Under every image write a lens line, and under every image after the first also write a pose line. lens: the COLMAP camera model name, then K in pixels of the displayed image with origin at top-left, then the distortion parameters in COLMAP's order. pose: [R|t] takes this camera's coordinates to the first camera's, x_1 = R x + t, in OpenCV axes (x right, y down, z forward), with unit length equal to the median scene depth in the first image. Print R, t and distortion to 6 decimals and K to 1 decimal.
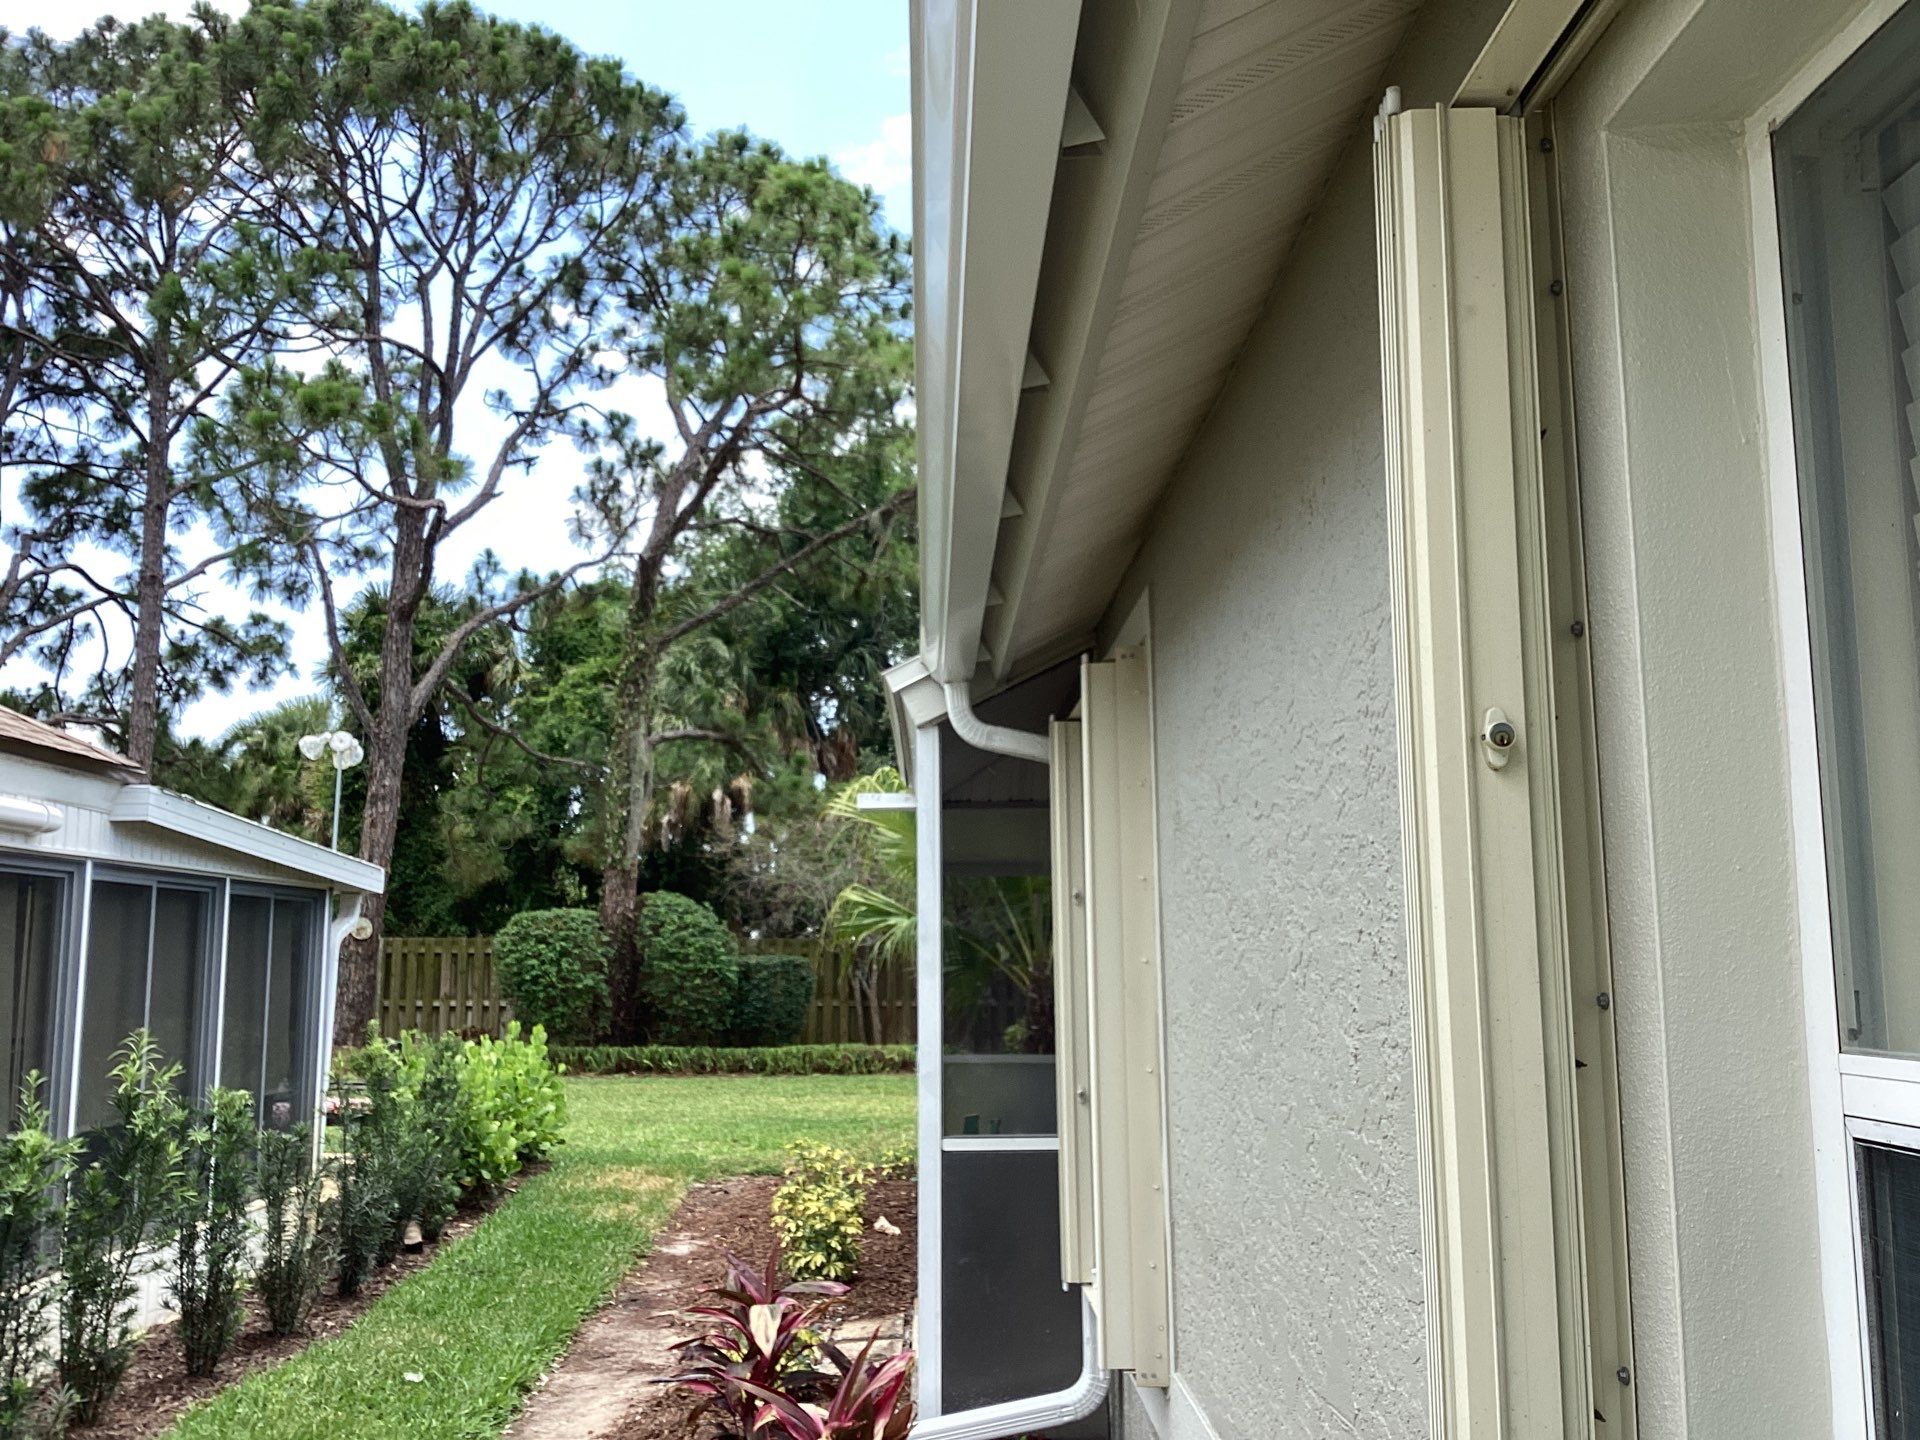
lens RADIAL K [[1746.7, 0, 937.0], [0, 1746.7, 719.9], [0, 0, 1]] dist [0.096807, -0.166386]
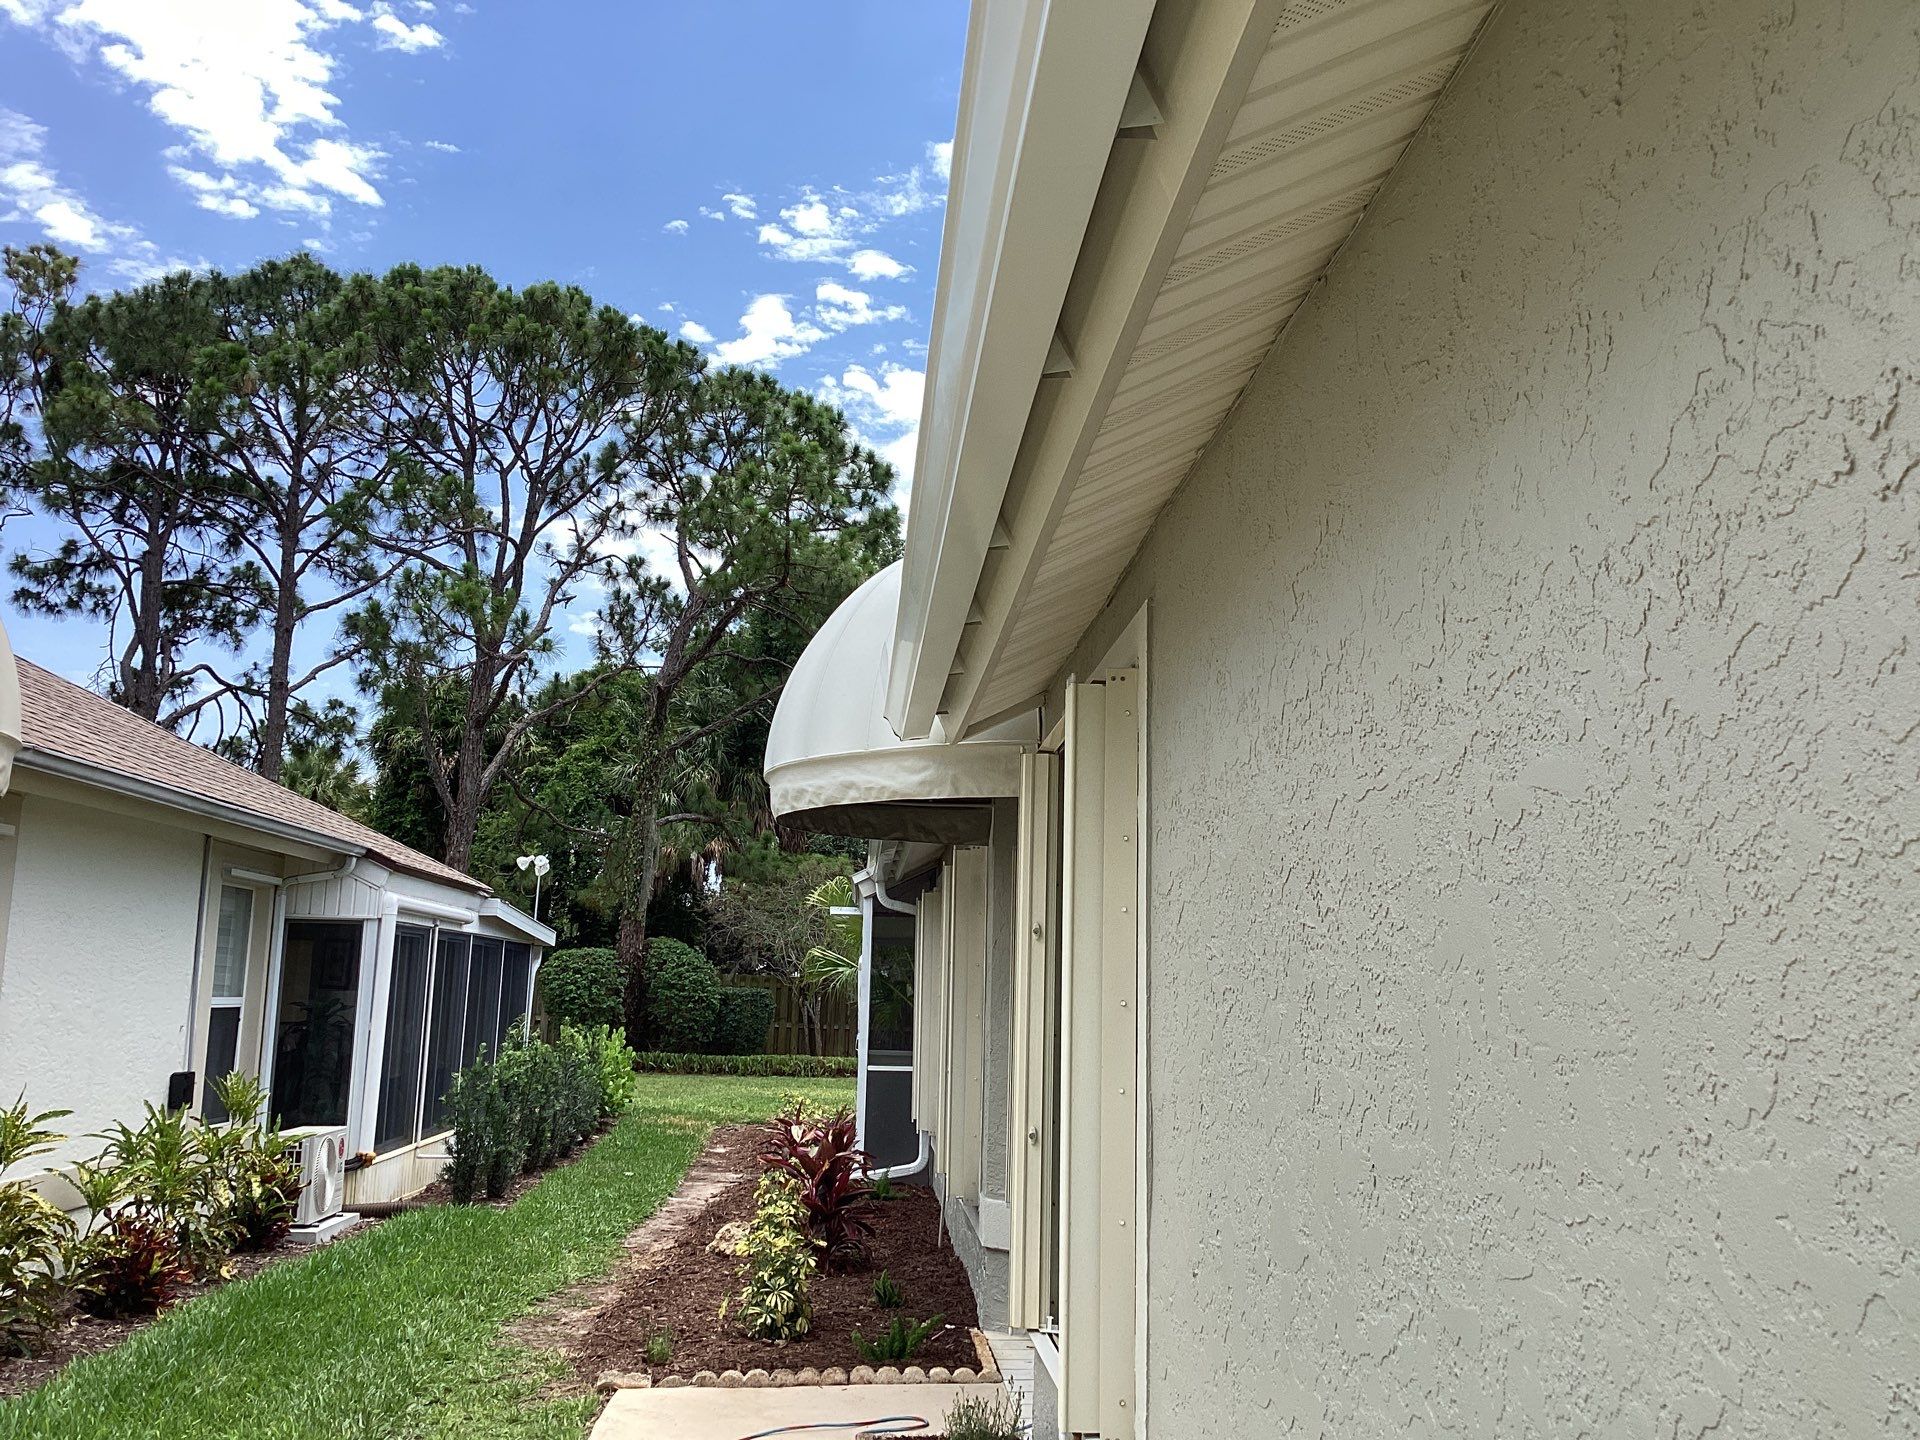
lens RADIAL K [[1715.6, 0, 960.0], [0, 1715.6, 720.0], [0, 0, 1]] dist [0.110947, -0.010966]
pose [[0.998014, 0.042451, 0.046548, 0.000119], [-0.041343, 0.998844, -0.024514, -0.044222], [-0.047535, 0.022541, 0.998615, -0.325062]]
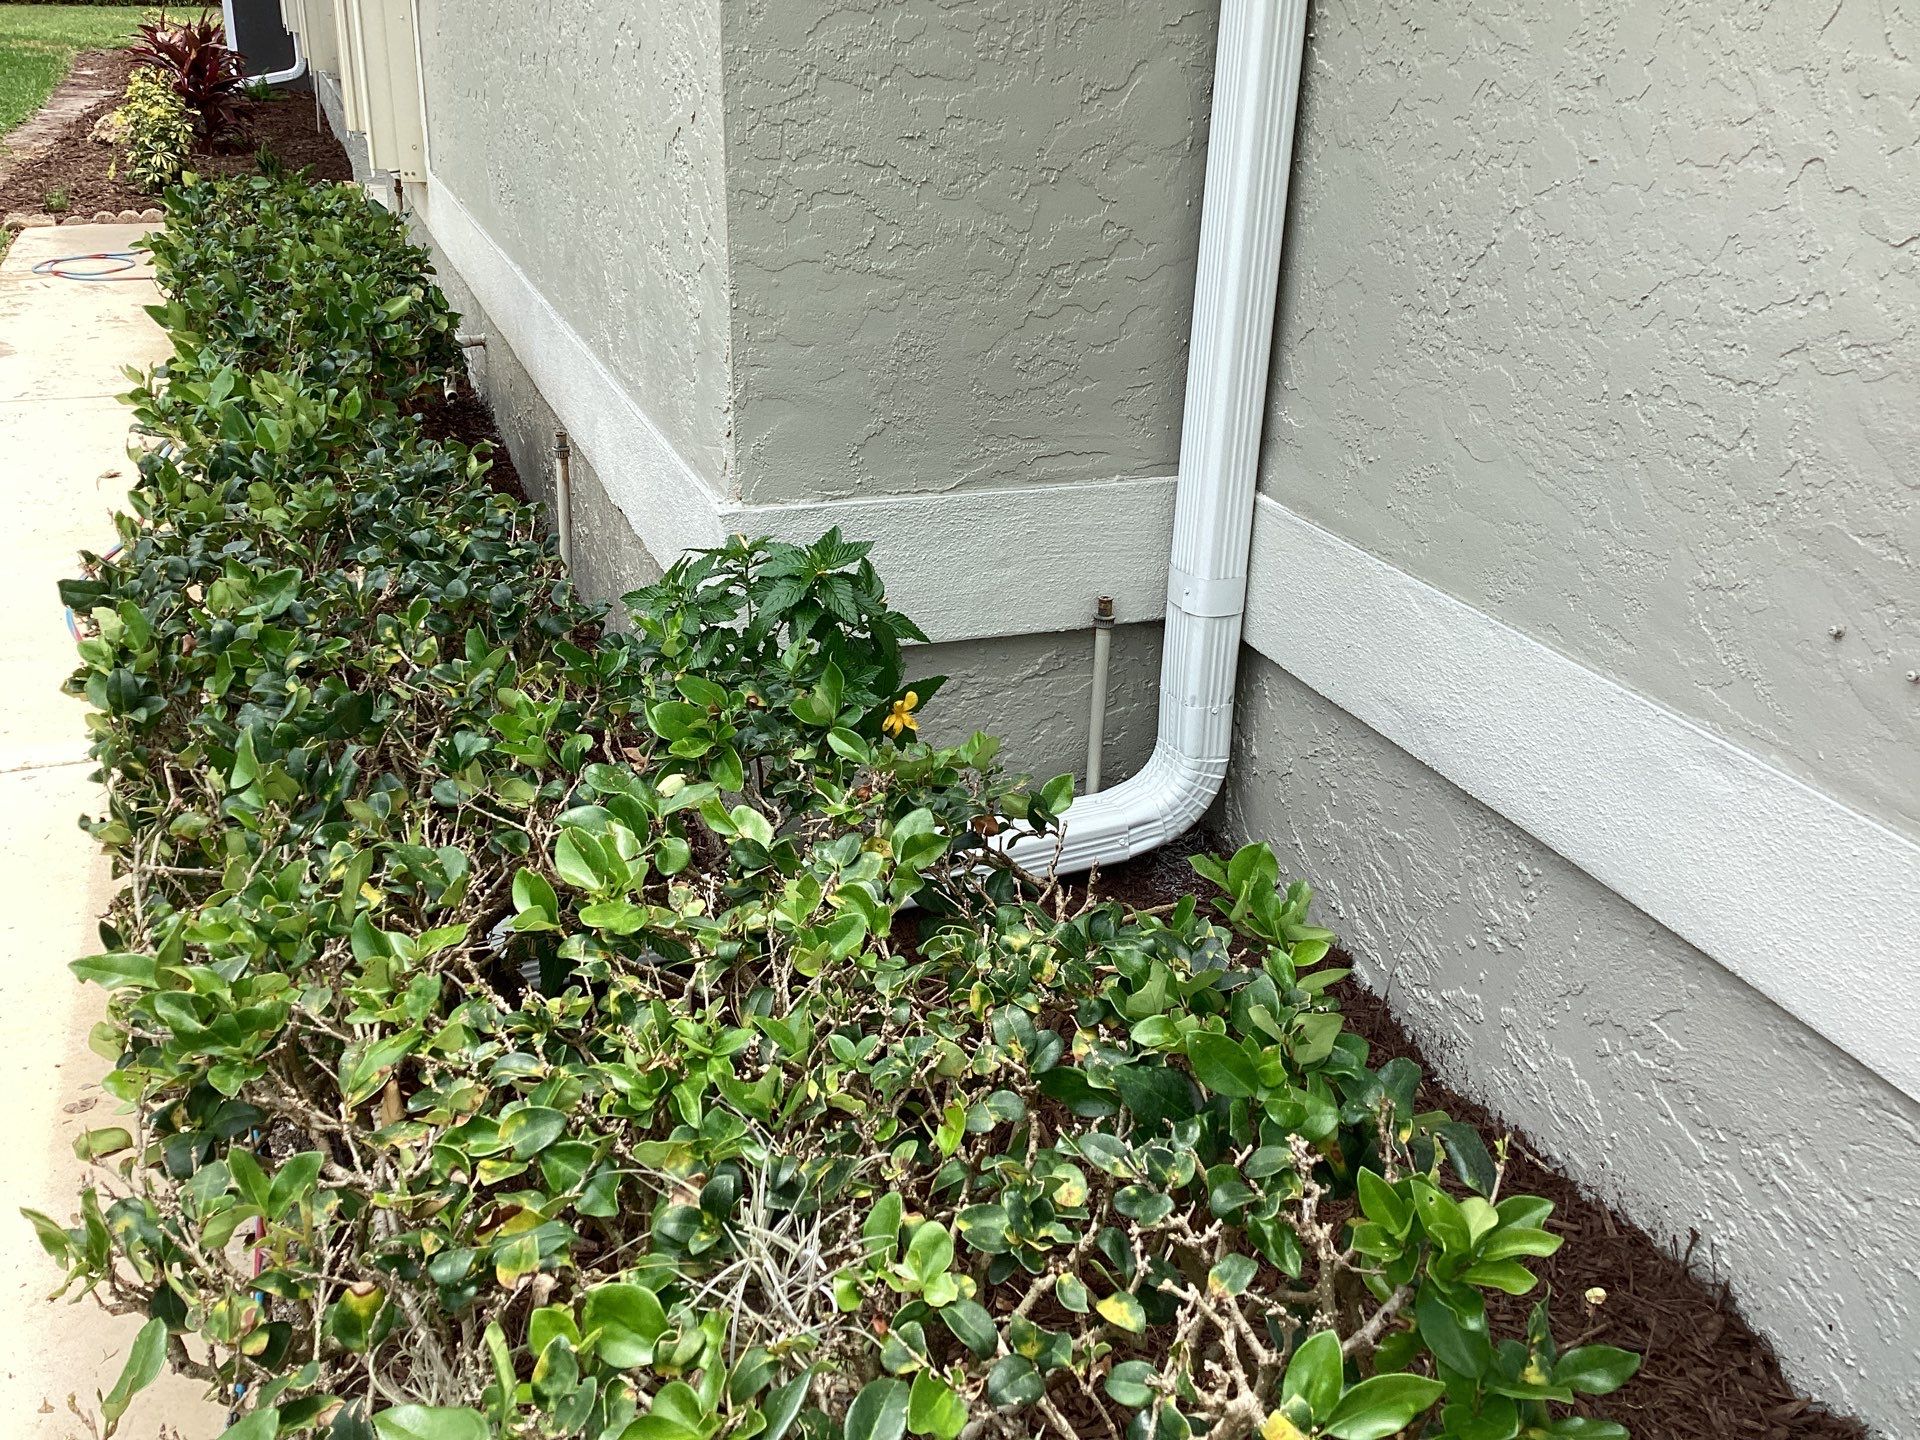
lens RADIAL K [[1746.7, 0, 937.0], [0, 1746.7, 719.9], [0, 0, 1]] dist [0.096807, -0.166386]
pose [[0.941164, -0.095506, 0.324175, 0.007400], [-0.086926, 0.858551, 0.505306, -0.044308], [-0.326581, -0.503755, 0.799735, -0.408384]]
